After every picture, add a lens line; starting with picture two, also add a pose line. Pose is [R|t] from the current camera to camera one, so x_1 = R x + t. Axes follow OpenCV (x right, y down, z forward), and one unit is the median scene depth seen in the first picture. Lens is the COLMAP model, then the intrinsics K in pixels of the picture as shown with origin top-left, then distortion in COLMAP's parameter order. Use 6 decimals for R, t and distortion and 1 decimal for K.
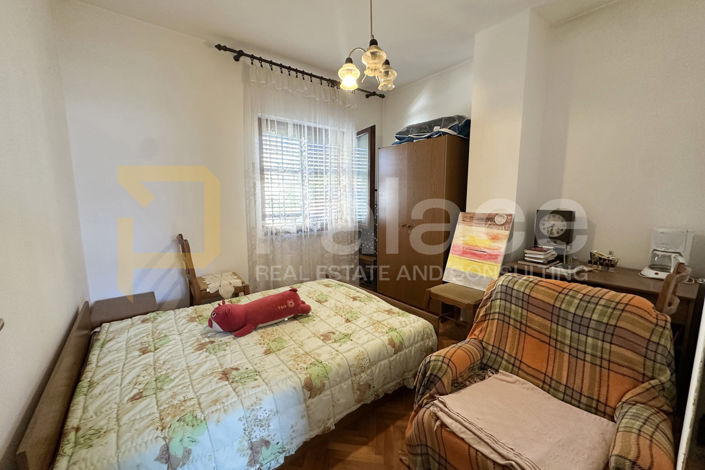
lens RADIAL K [[277.5, 0, 352.5], [0, 277.5, 235.0], [0, 0, 1]] dist [-0.000674, -0.000061]
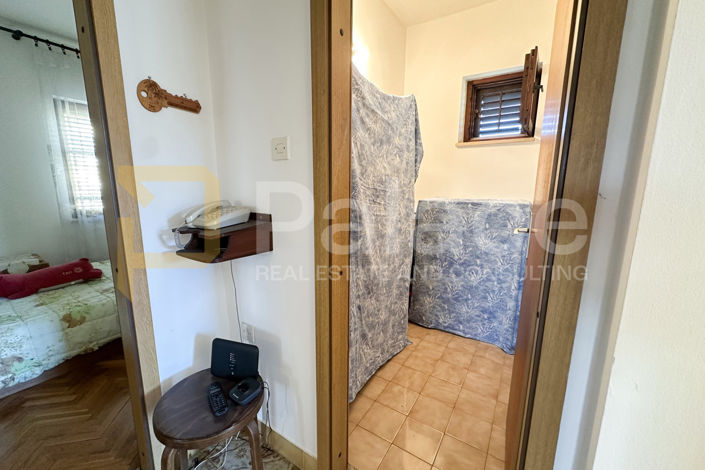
lens RADIAL K [[279.7, 0, 350.8], [0, 279.7, 237.0], [0, 0, 1]] dist [0.000012, 0.000085]
pose [[0.948308, -0.048851, 0.313568, 0.505449], [0.035160, 0.998171, 0.049173, 0.090984], [-0.315397, -0.035607, 0.948292, -0.478407]]
